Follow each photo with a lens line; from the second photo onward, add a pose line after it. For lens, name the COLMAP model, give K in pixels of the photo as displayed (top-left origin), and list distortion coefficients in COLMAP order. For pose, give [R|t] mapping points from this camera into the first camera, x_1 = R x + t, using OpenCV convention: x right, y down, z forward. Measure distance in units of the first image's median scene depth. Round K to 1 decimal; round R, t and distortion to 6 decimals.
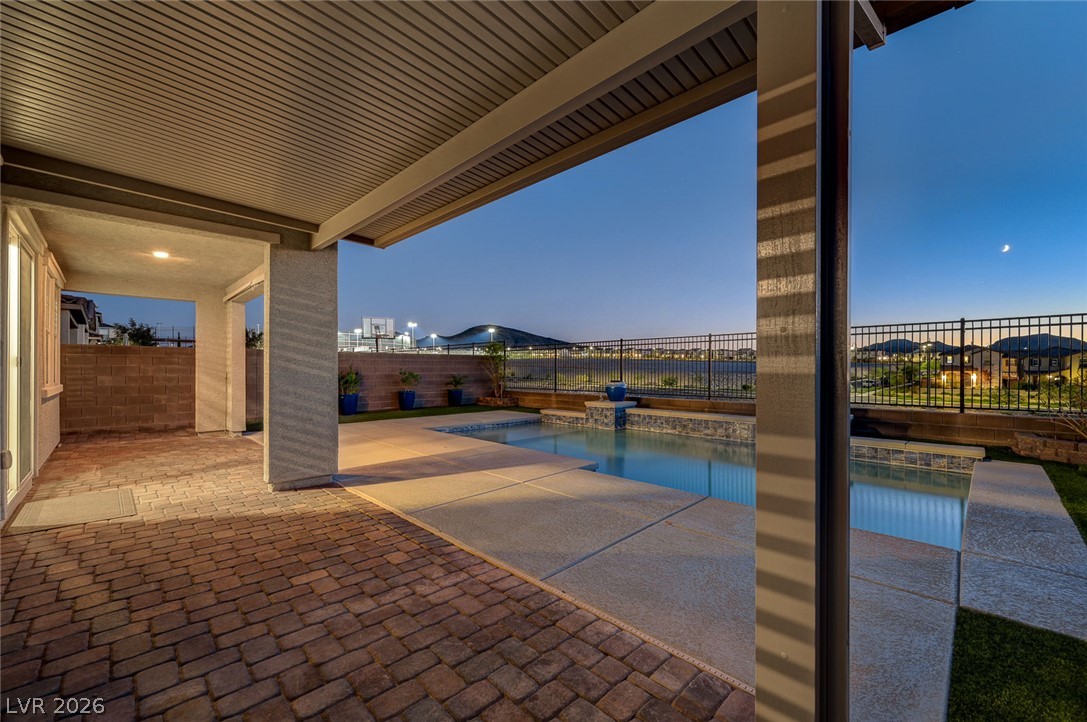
lens RADIAL K [[435.9, 0, 546.7], [0, 435.9, 369.7], [0, 0, 1]] dist [-0.000665, 0.000215]
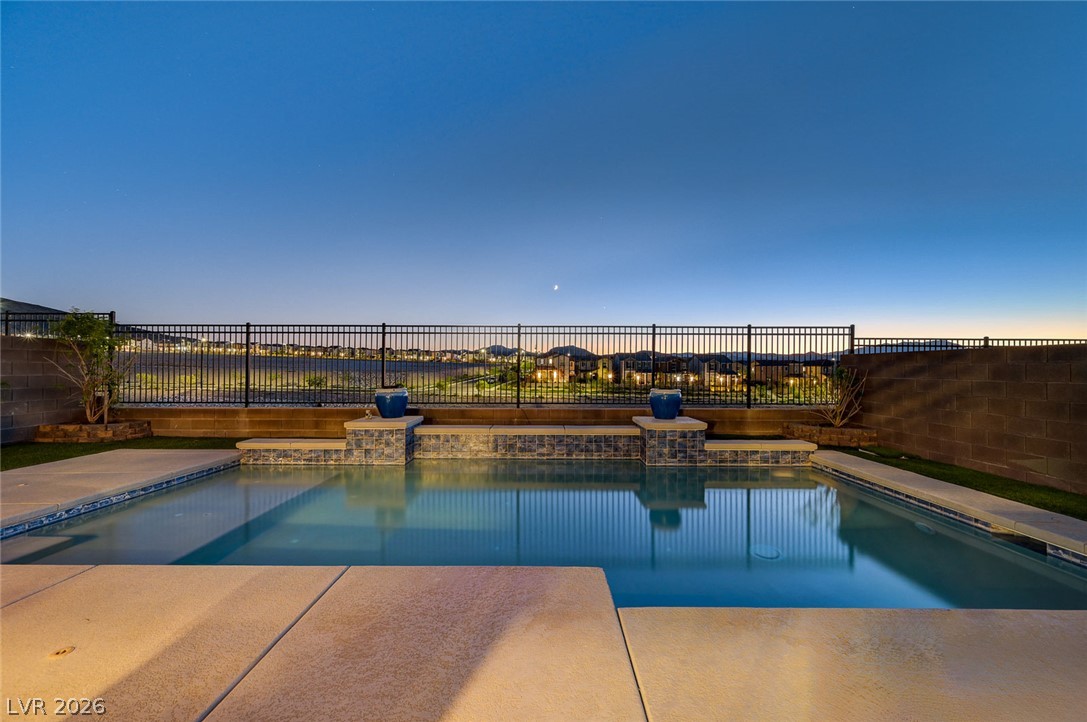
lens RADIAL K [[431.7, 0, 546.2], [0, 431.7, 364.6], [0, 0, 1]] dist [-0.000481, -0.000033]
pose [[0.702335, 0.009119, 0.711788, -0.118685], [-0.002863, 0.999946, -0.009986, -0.000737], [-0.711841, 0.004976, 0.702323, 0.328410]]
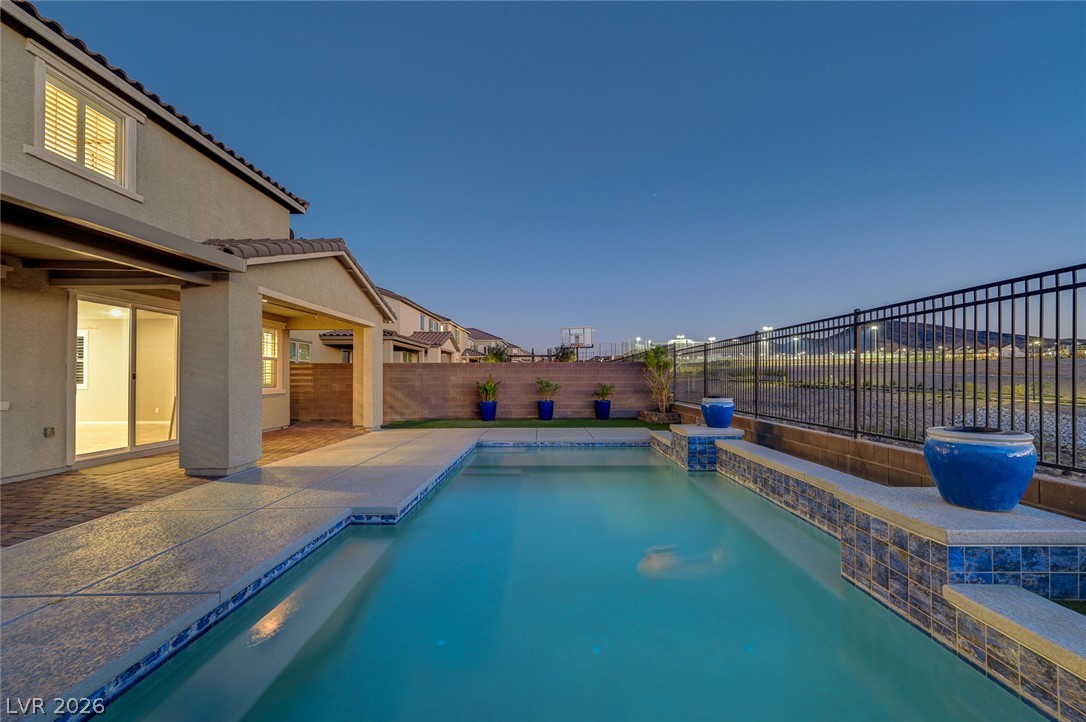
lens RADIAL K [[438.0, 0, 547.3], [0, 438.0, 373.4], [0, 0, 1]] dist [-0.001266, 0.000050]
pose [[0.709113, -0.008828, -0.705040, 0.380937], [0.002485, 0.999947, -0.010022, -0.002660], [0.705091, 0.005354, 0.709097, 0.298785]]
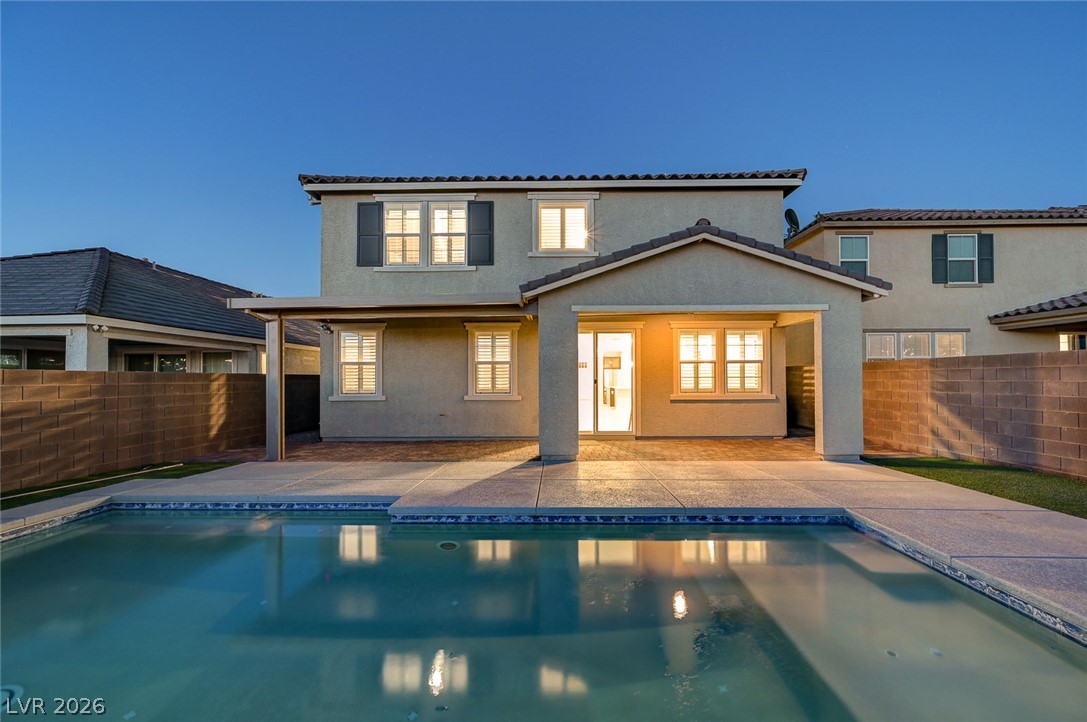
lens RADIAL K [[431.5, 0, 547.2], [0, 431.5, 374.0], [0, 0, 1]] dist [-0.000809, 0.000380]
pose [[-0.716845, -0.004972, -0.697215, 0.215173], [0.003657, 0.999934, -0.010891, -0.011319], [0.697223, -0.010357, -0.716779, 0.818092]]
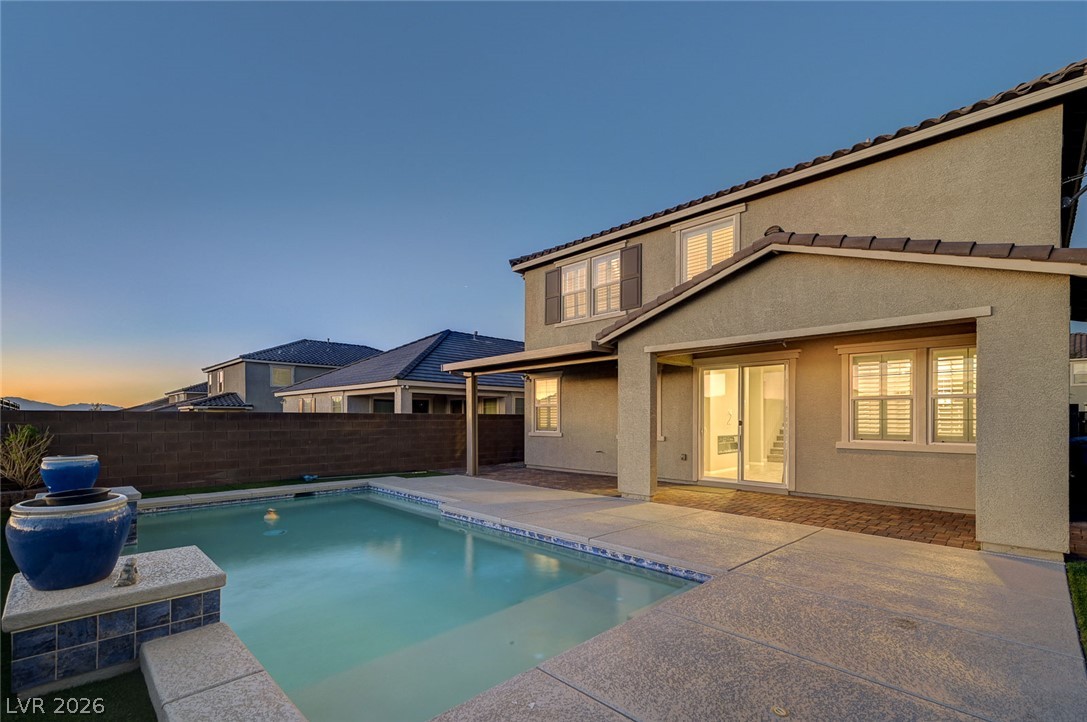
lens RADIAL K [[486.3, 0, 545.2], [0, 486.3, 419.5], [0, 0, 1]] dist [0.014487, 0.000056]
pose [[-0.999990, -0.001889, -0.004111, -0.078599], [-0.001905, 0.999991, 0.003892, -0.013847], [0.004104, 0.003900, -0.999984, 1.085470]]
